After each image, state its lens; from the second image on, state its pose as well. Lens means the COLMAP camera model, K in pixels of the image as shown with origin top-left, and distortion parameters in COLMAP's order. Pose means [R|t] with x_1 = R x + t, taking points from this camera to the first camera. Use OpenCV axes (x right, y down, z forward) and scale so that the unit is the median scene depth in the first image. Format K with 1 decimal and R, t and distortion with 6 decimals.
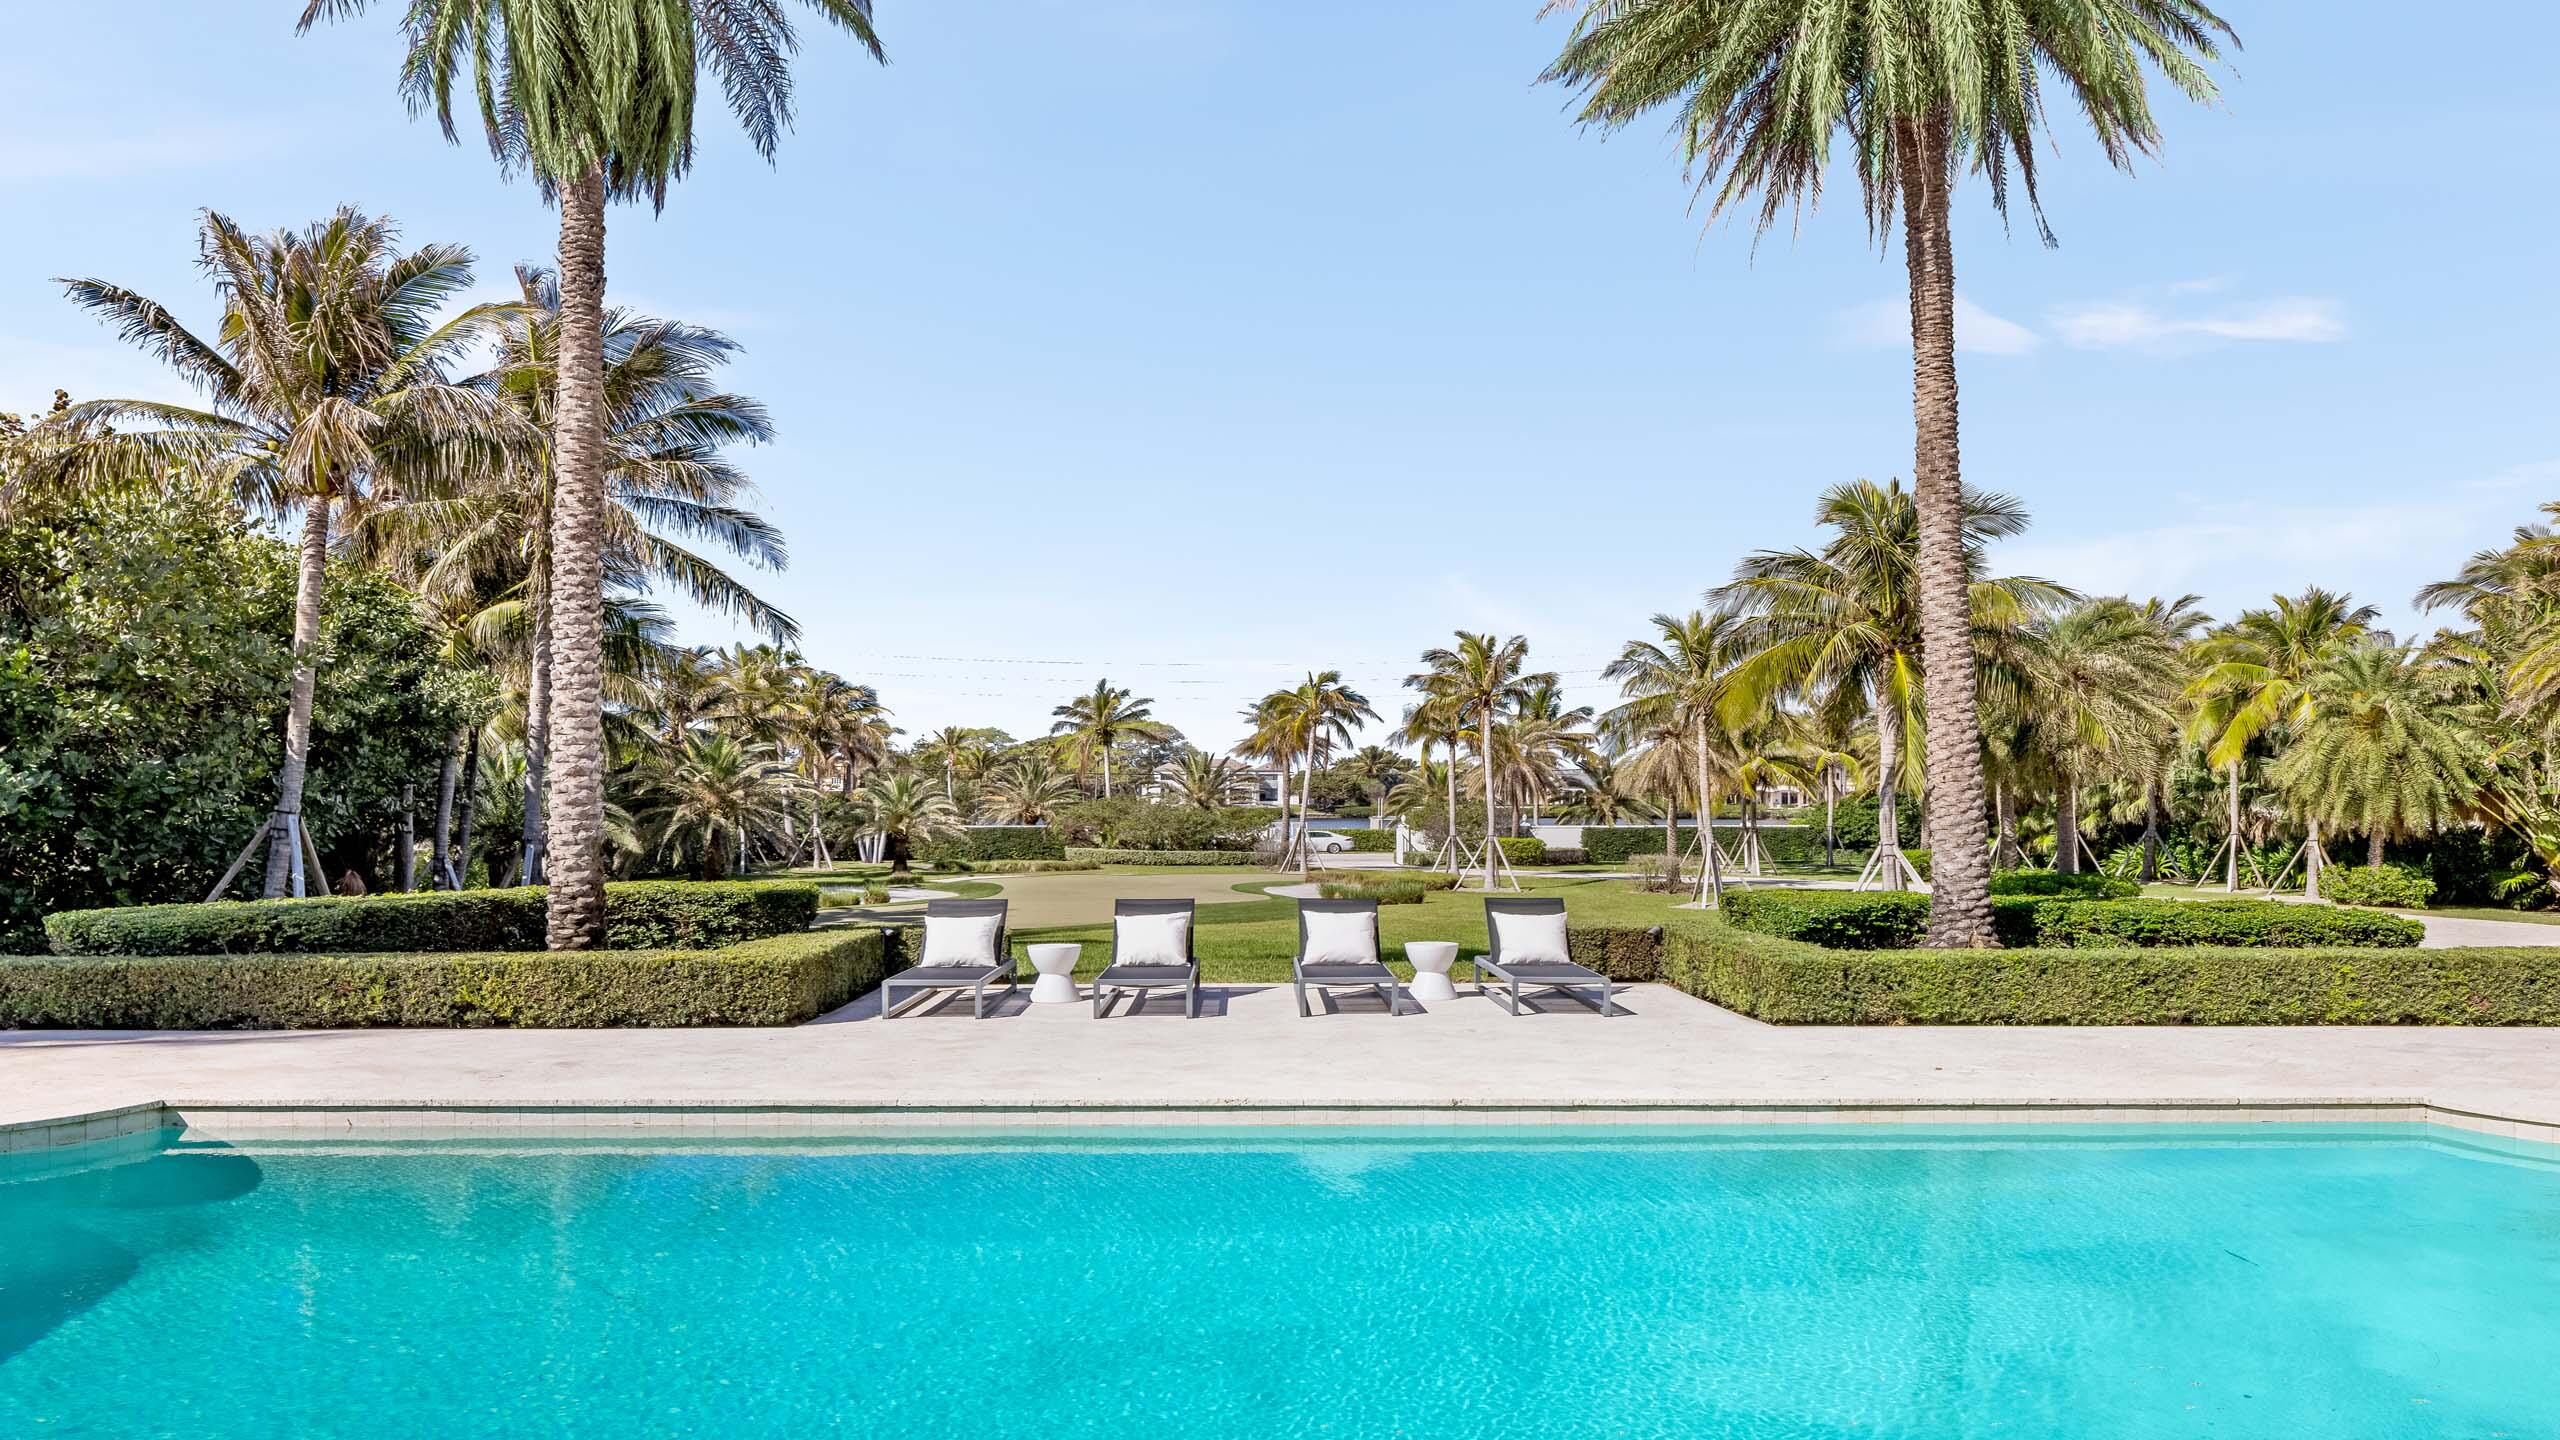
lens RADIAL K [[1924.9, 0, 1279.0], [0, 1924.9, 792.2], [0, 0, 1]] dist [0.005226, 0.005056]
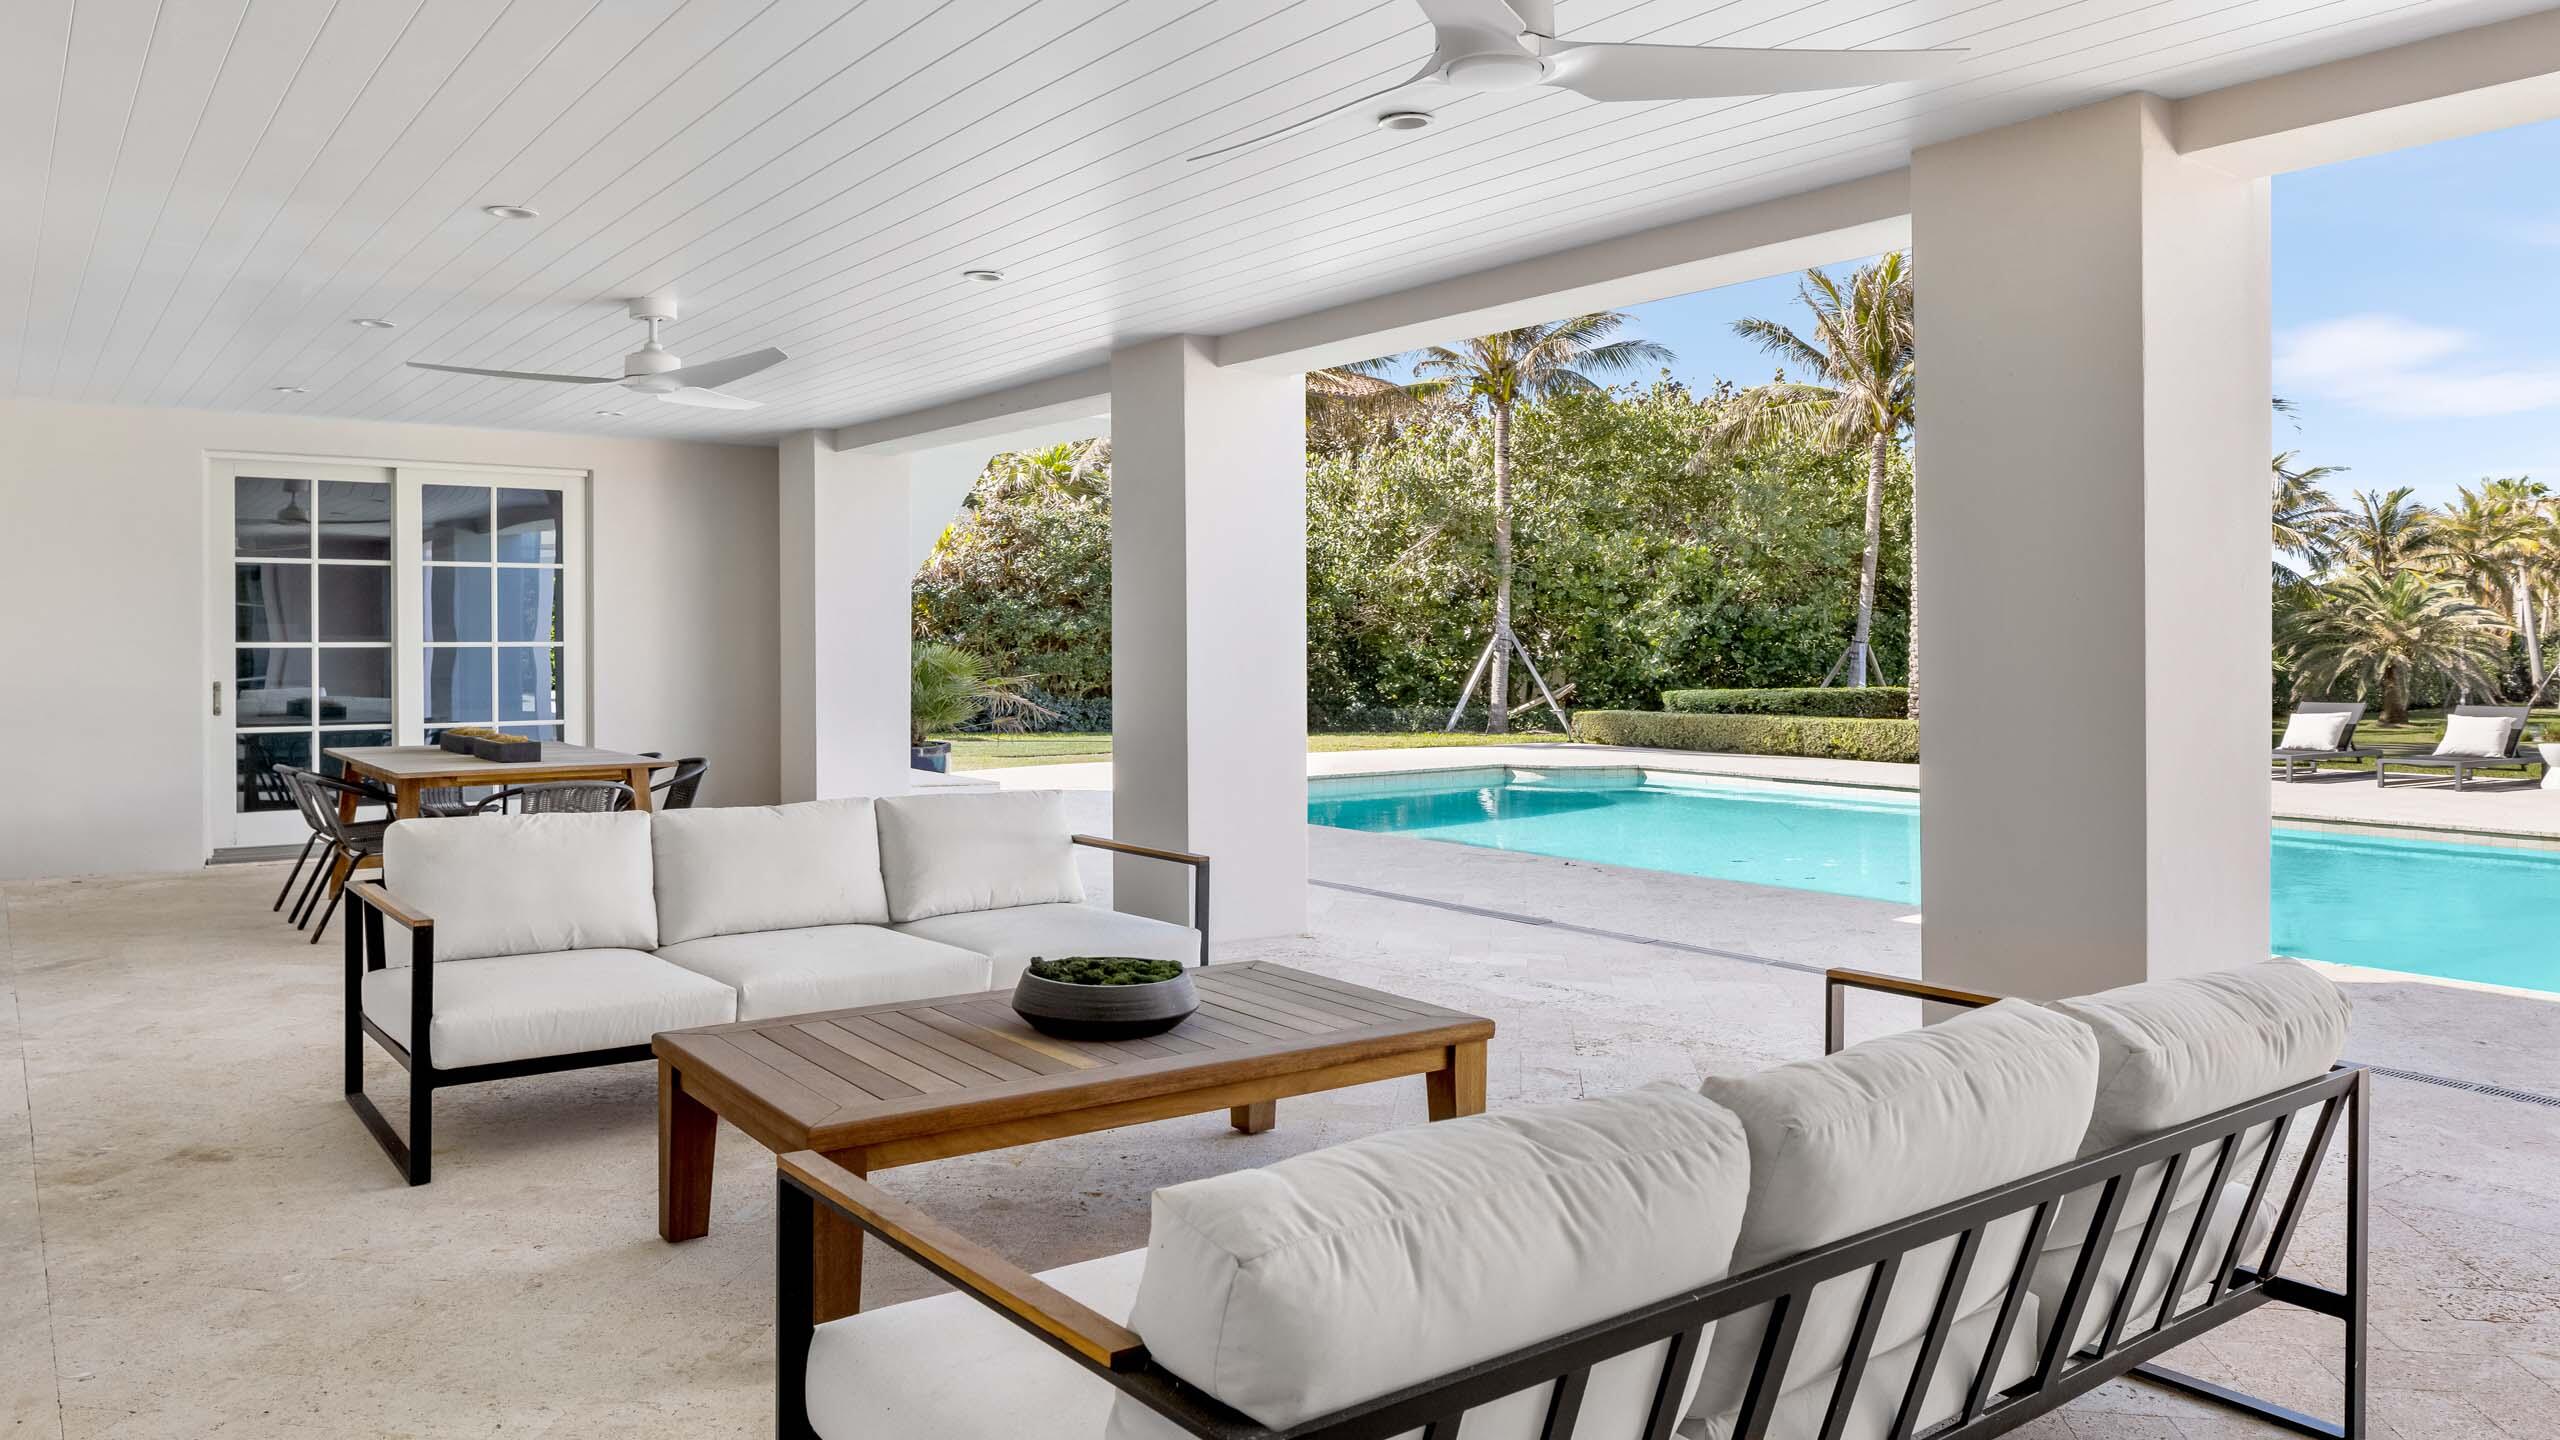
lens RADIAL K [[1744.4, 0, 1277.5], [0, 1744.4, 728.8], [0, 0, 1]] dist [-0.001712, 0.002025]
pose [[0.611565, 0.039717, -0.790197, 0.329517], [0.003870, 0.998577, 0.053186, 0.004224], [0.791185, -0.035584, 0.610541, -0.240297]]
